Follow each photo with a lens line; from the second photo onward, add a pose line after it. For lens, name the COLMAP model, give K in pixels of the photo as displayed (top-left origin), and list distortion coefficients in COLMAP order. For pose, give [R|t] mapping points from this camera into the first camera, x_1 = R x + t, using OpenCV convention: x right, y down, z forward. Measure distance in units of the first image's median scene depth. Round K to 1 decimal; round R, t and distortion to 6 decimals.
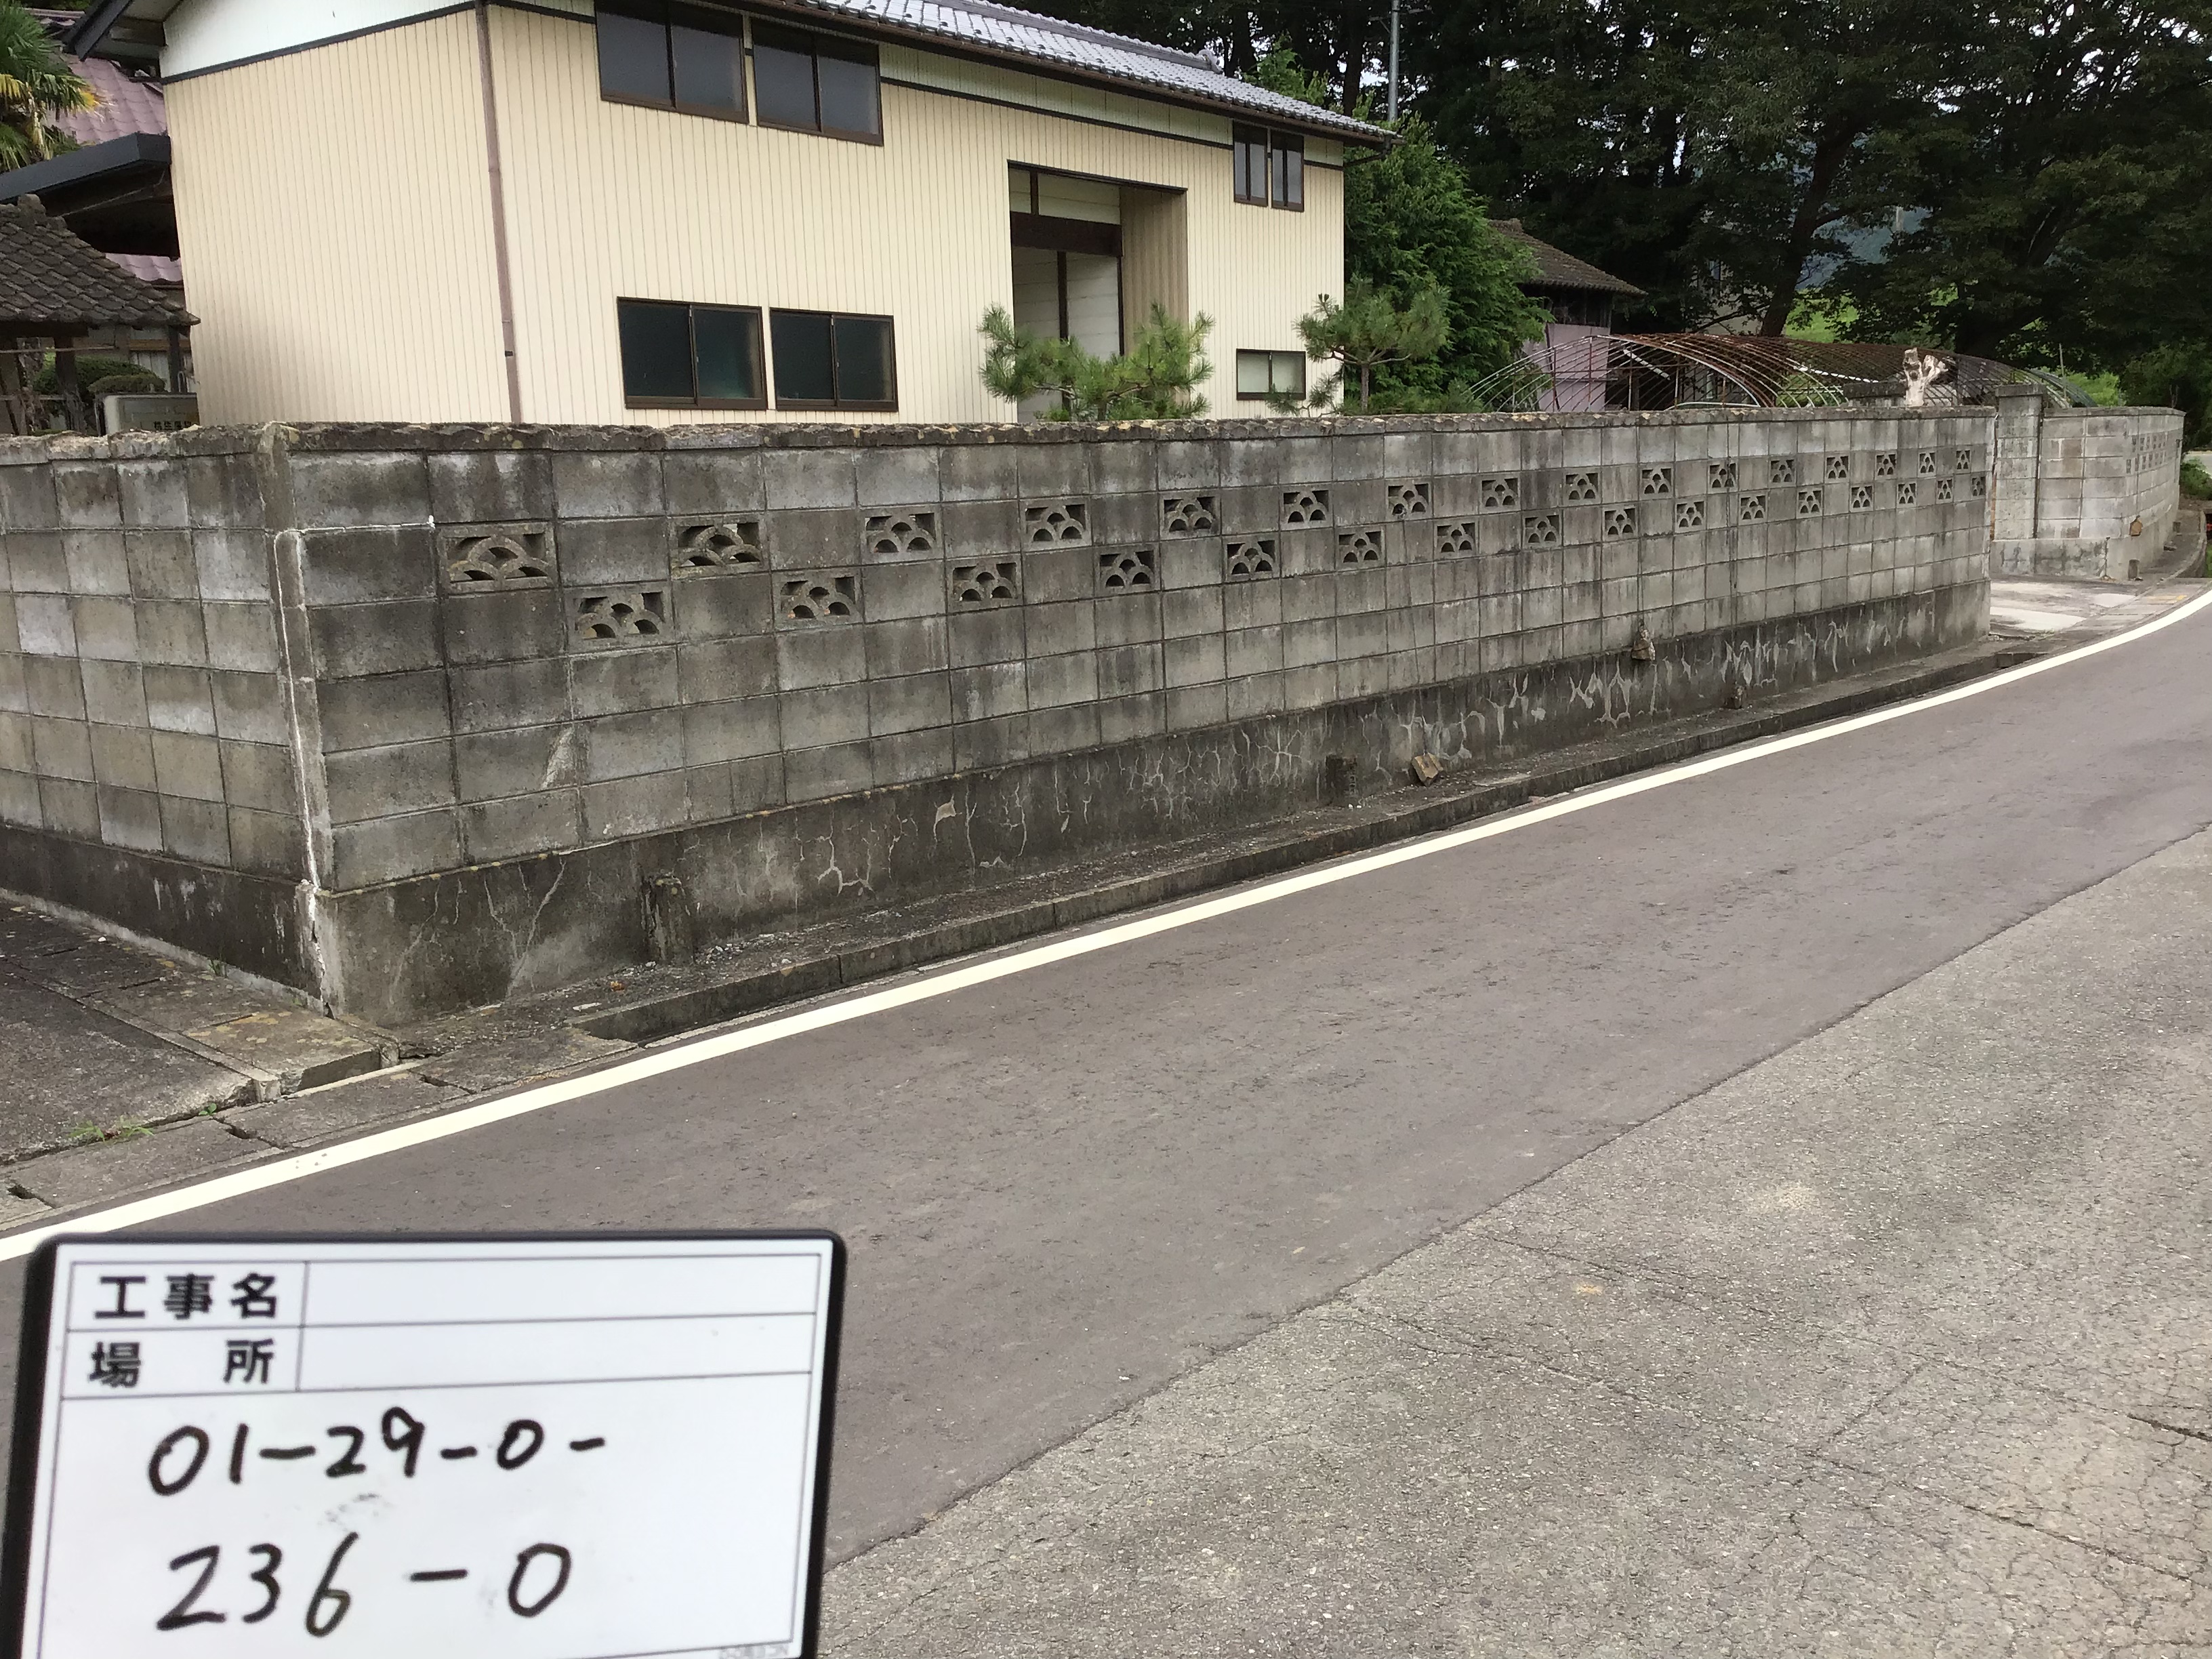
lens RADIAL K [[1981.9, 0, 1090.0], [0, 1981.9, 823.9], [0, 0, 1]] dist [0.098946, -0.193263]
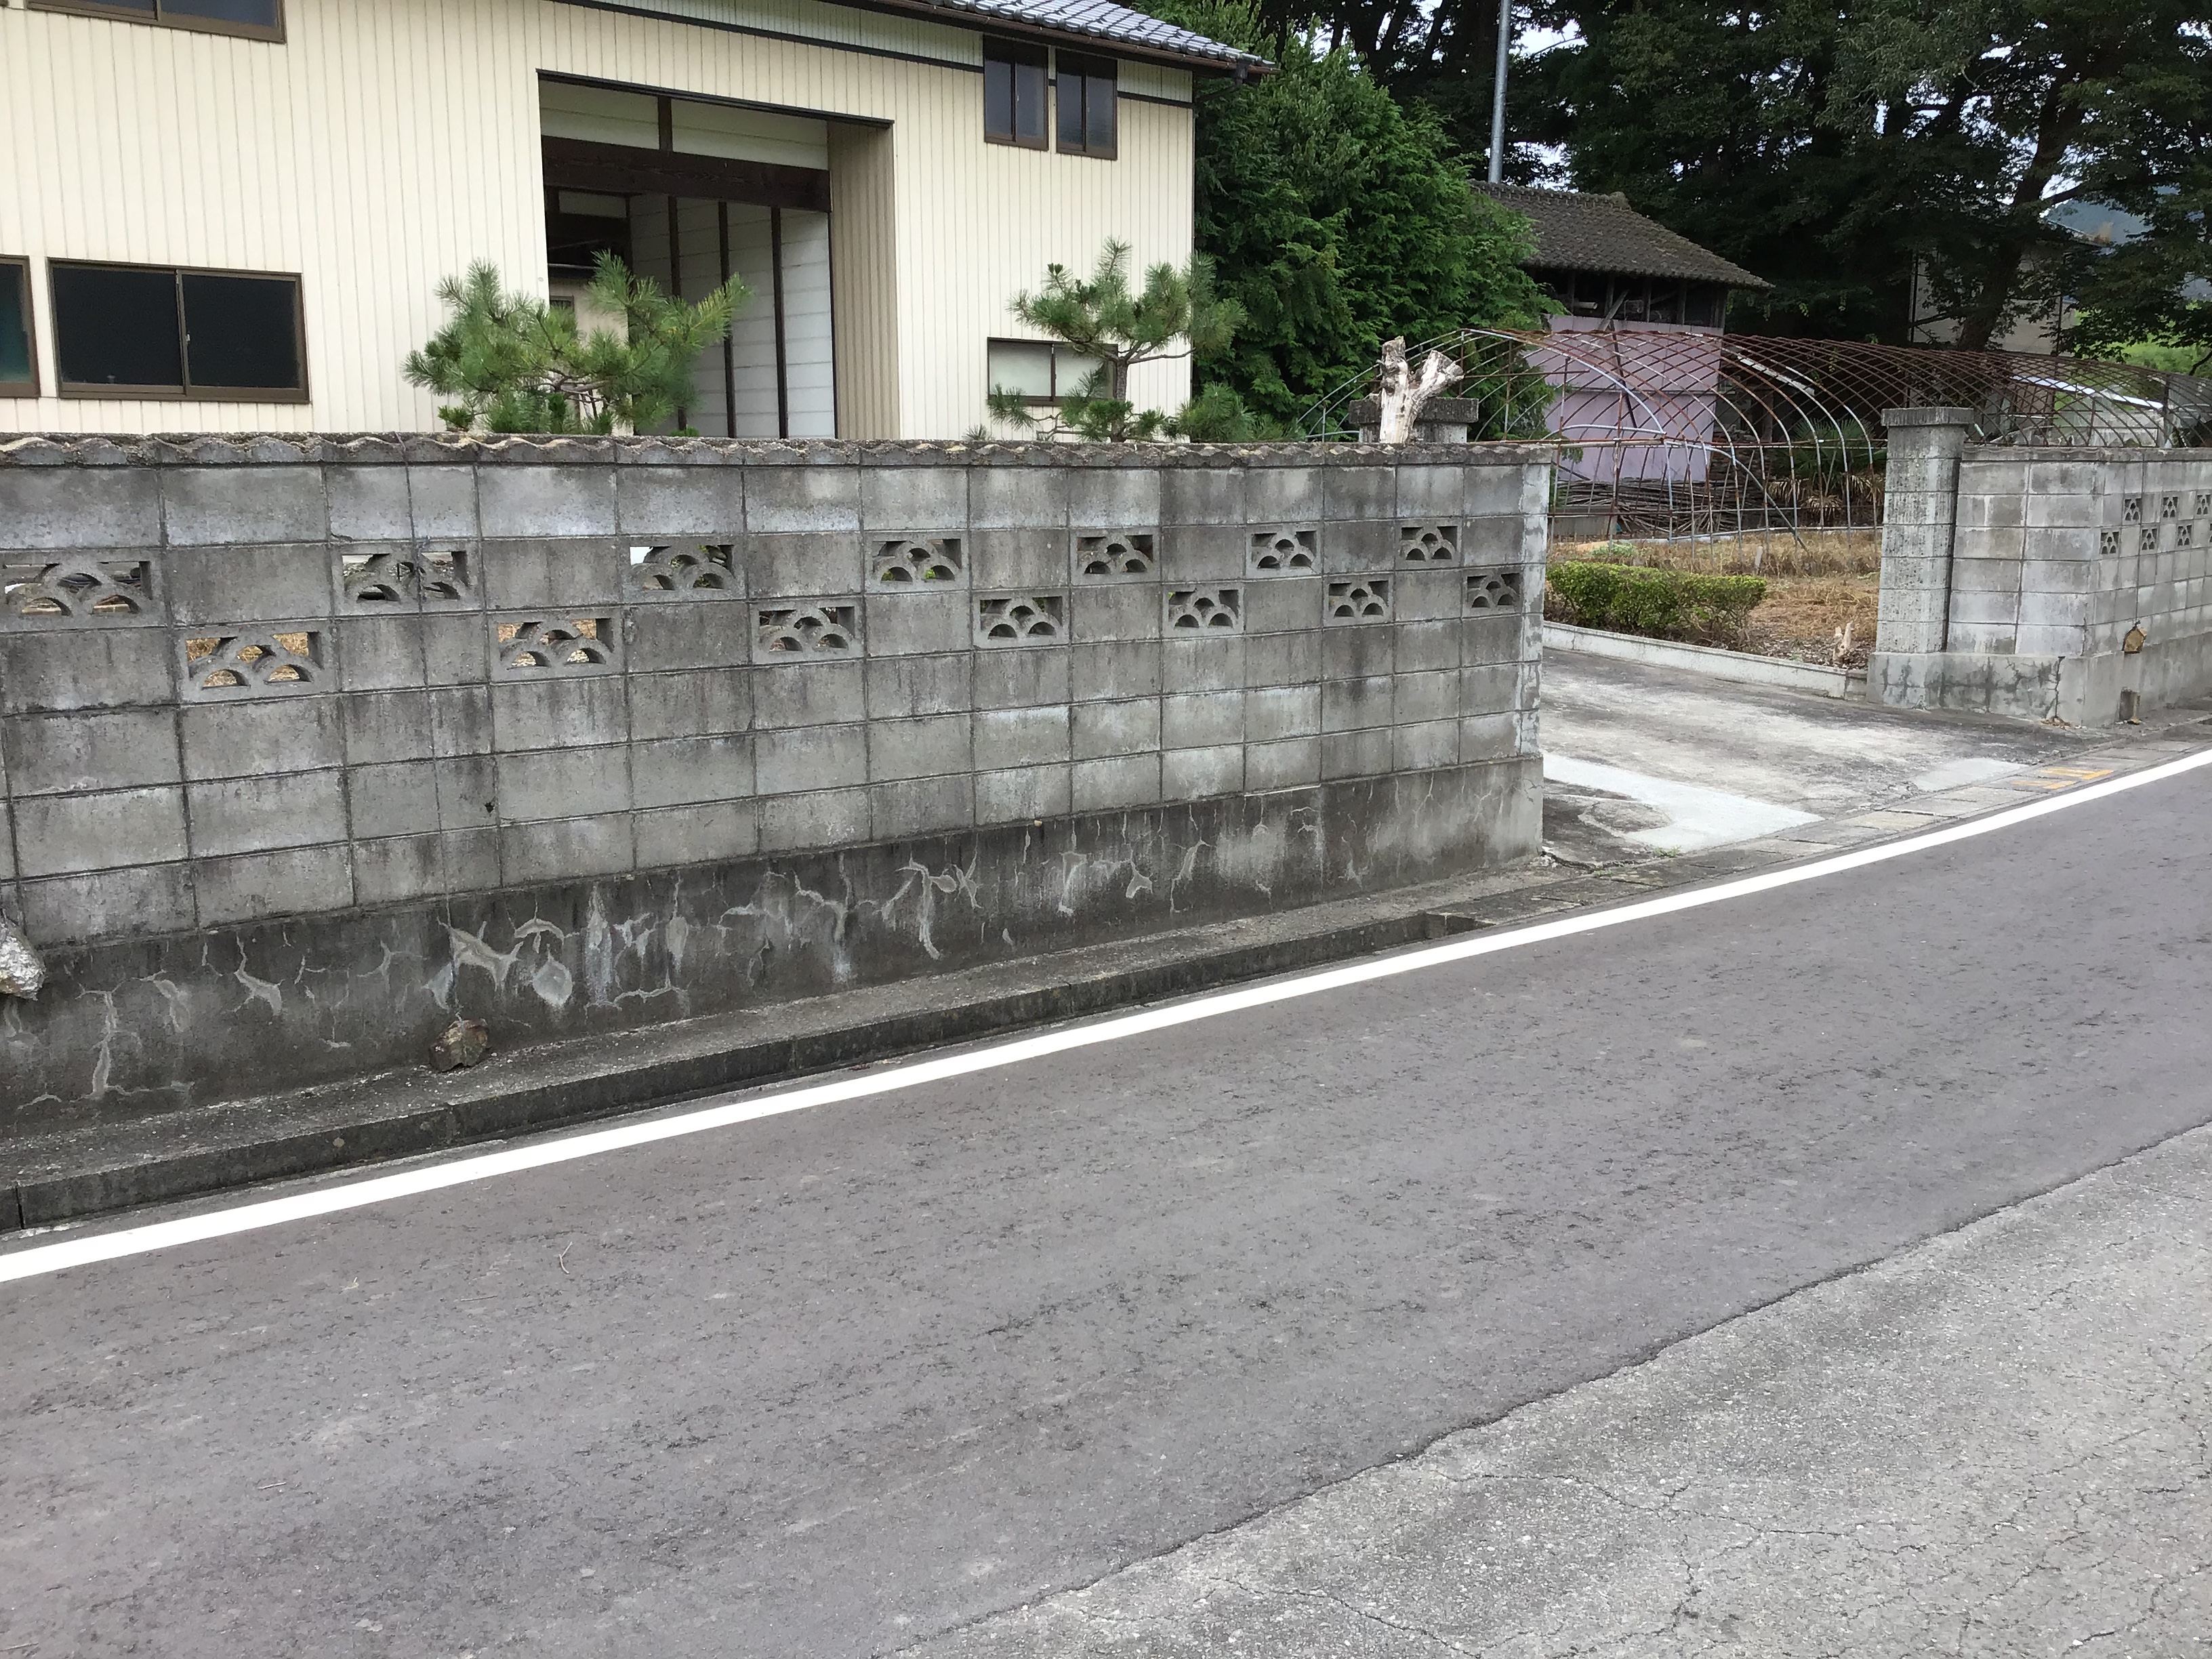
lens RADIAL K [[1960.3, 0, 1109.3], [0, 1960.3, 821.4], [0, 0, 1]] dist [0.109858, -0.223779]
pose [[0.981703, 0.061242, -0.180299, 0.761302], [-0.061481, 0.998099, 0.004265, -0.174699], [0.180218, 0.006898, 0.983603, 0.780568]]
